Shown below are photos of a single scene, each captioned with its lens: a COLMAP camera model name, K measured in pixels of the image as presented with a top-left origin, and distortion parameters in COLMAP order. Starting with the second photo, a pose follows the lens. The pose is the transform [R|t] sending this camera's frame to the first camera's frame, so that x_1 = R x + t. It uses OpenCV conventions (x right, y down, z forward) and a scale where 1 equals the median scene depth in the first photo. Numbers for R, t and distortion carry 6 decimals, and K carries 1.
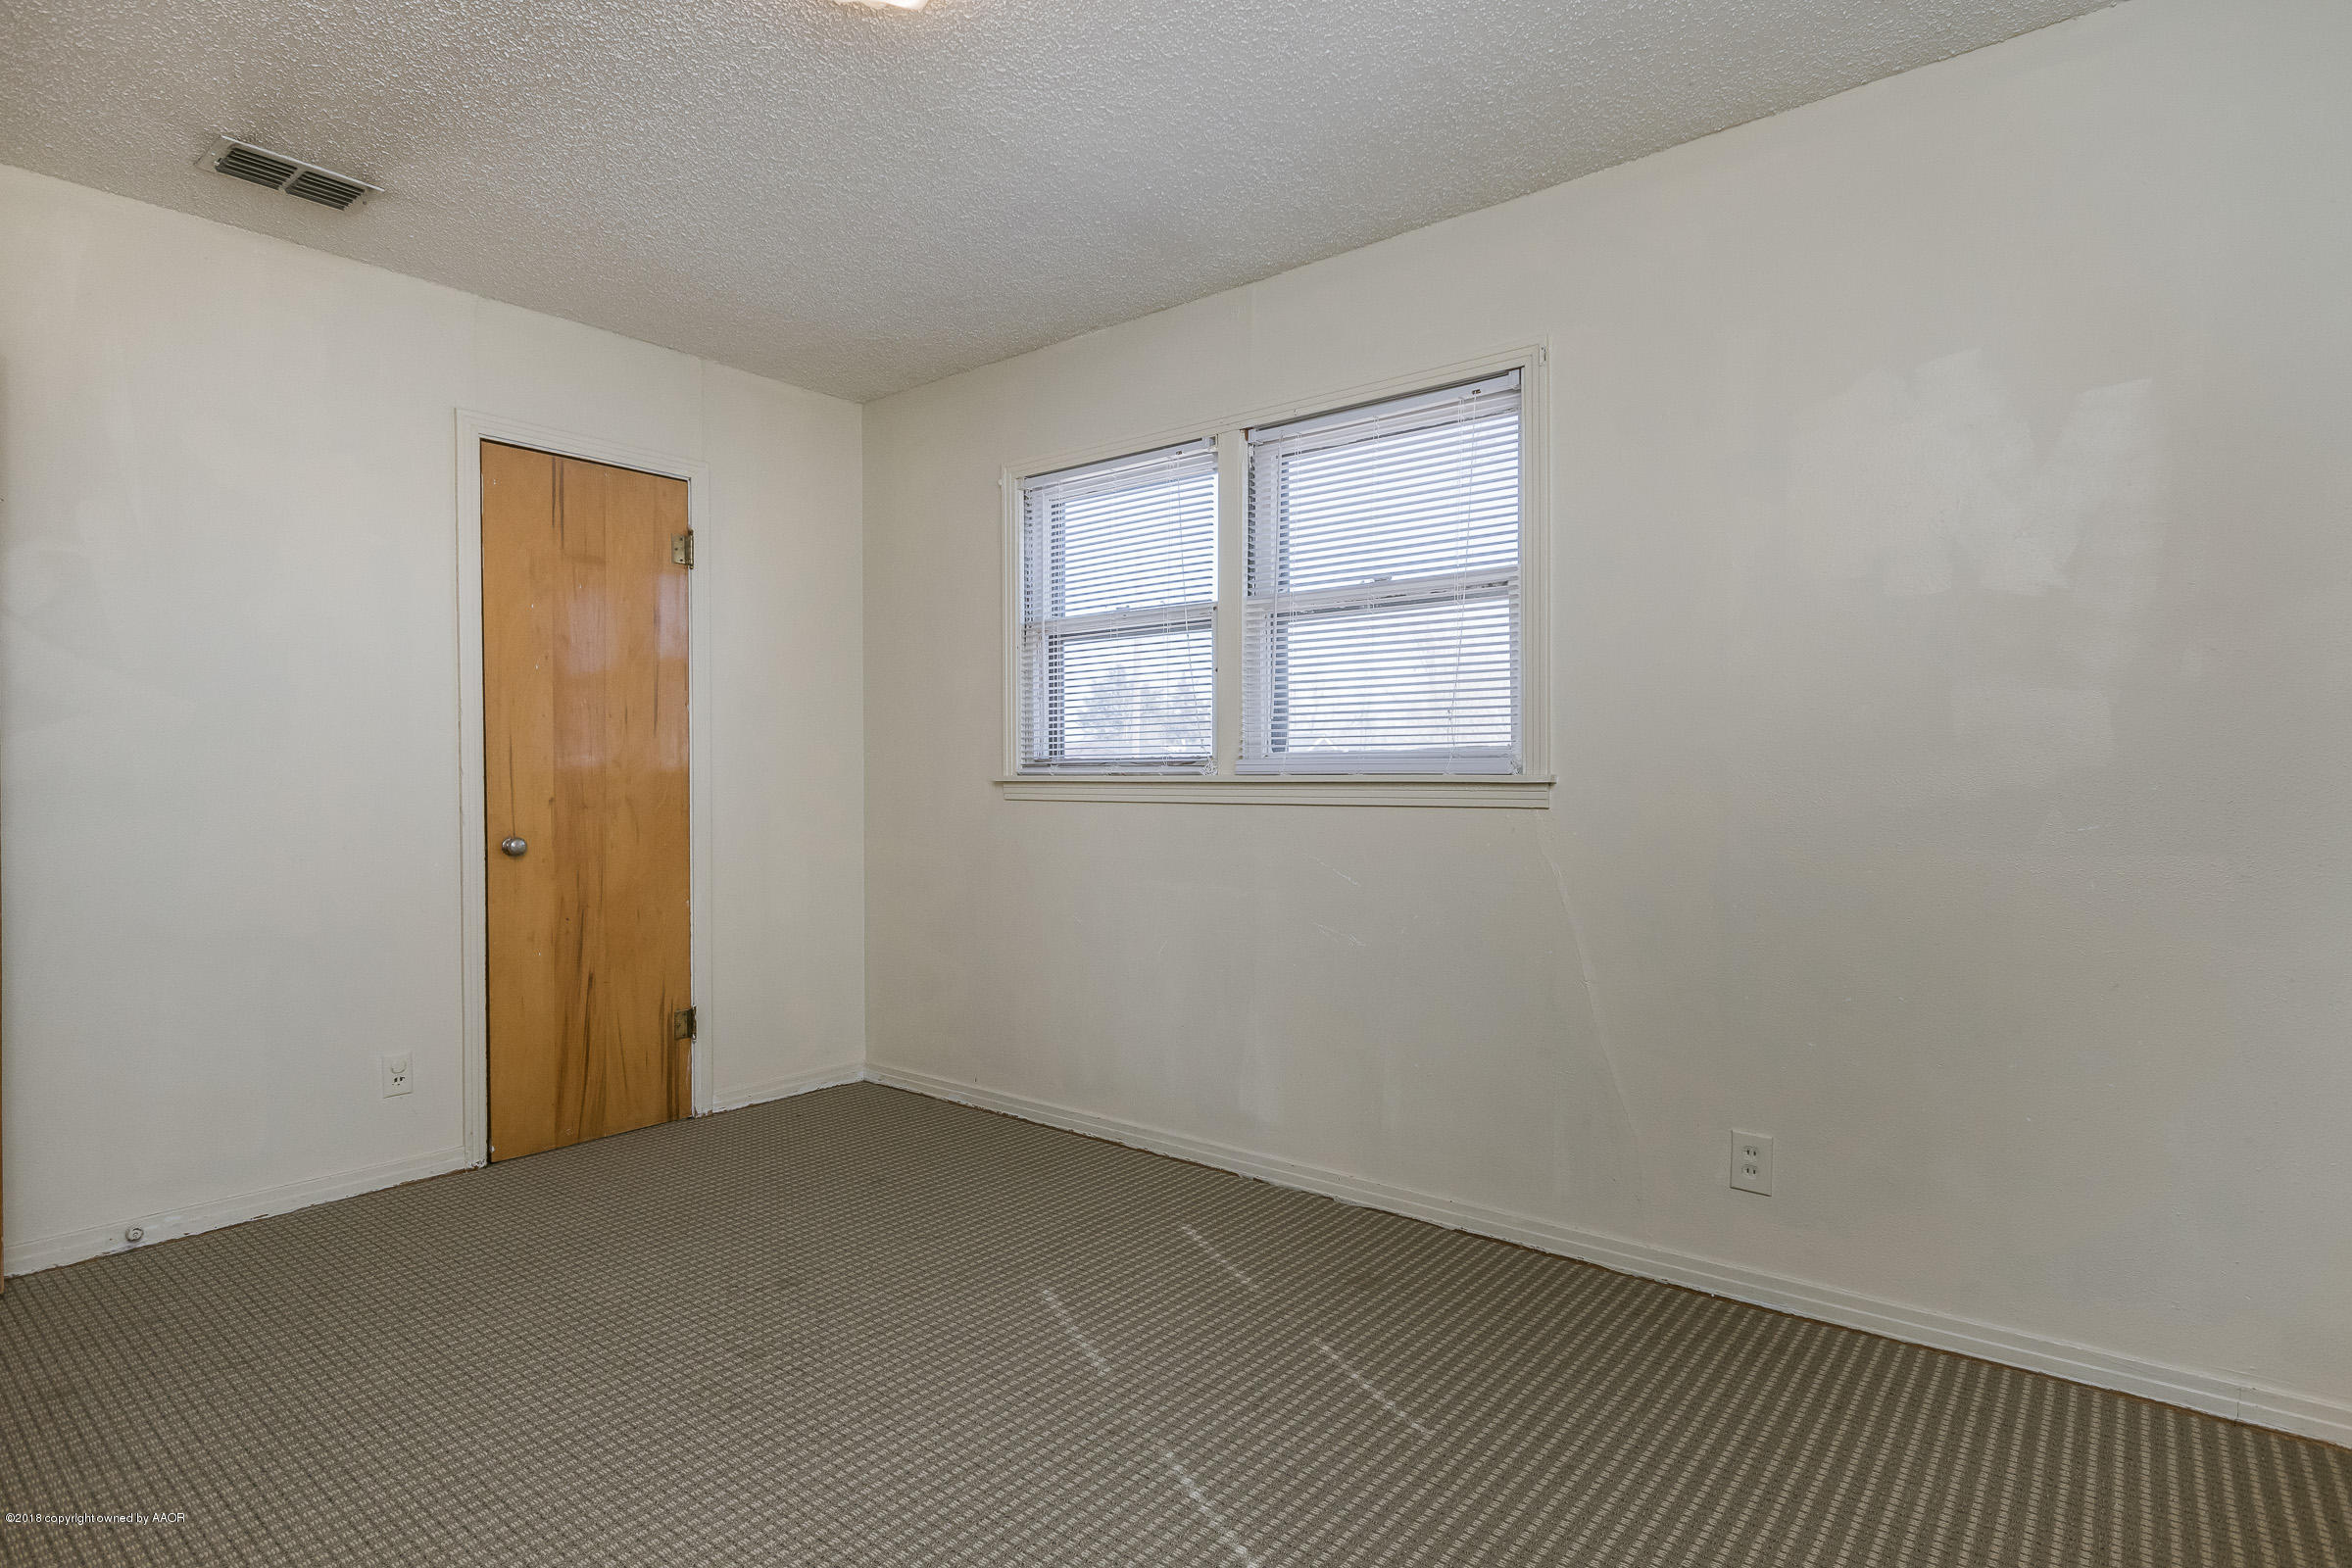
lens RADIAL K [[1214.8, 0, 1178.7], [0, 1214.8, 773.4], [0, 0, 1]] dist [-0.000655, -0.000581]
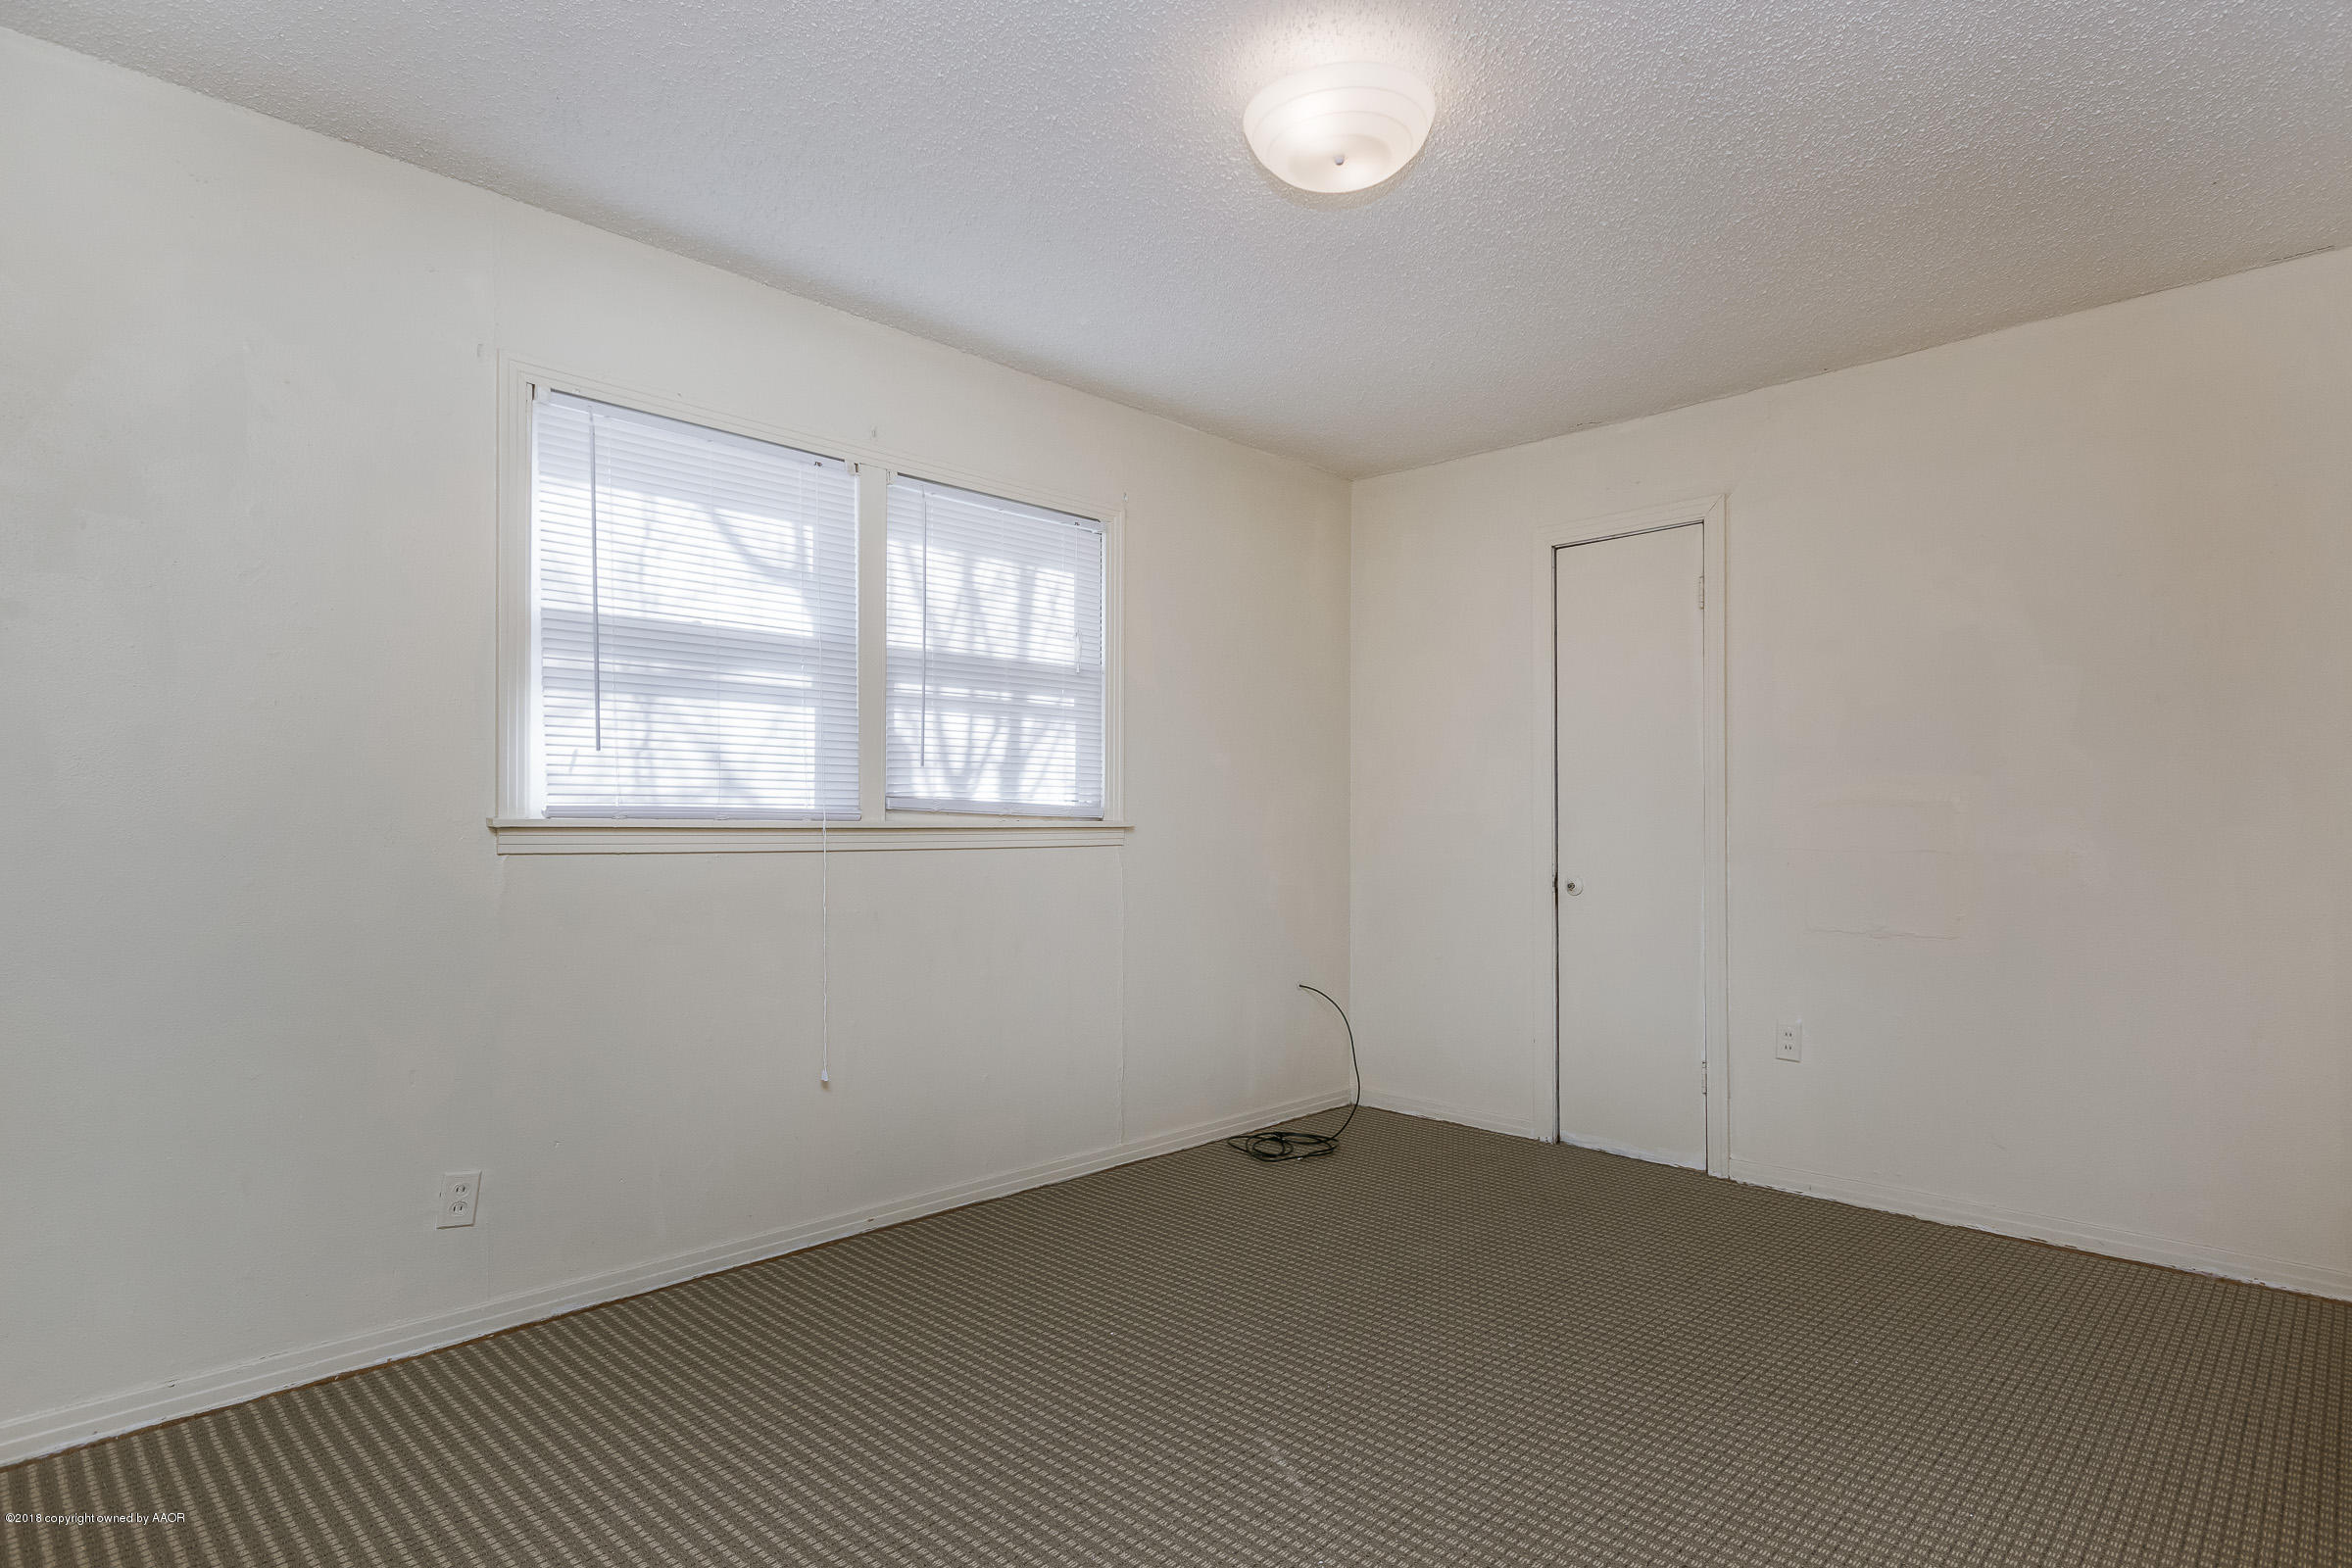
lens RADIAL K [[1214.8, 0, 1178.7], [0, 1214.8, 773.4], [0, 0, 1]] dist [-0.000655, -0.000581]
pose [[0.087121, 0.033630, 0.995630, -0.868738], [-0.023490, 0.999221, -0.031696, -0.010779], [-0.995921, -0.020626, 0.087843, 0.647493]]
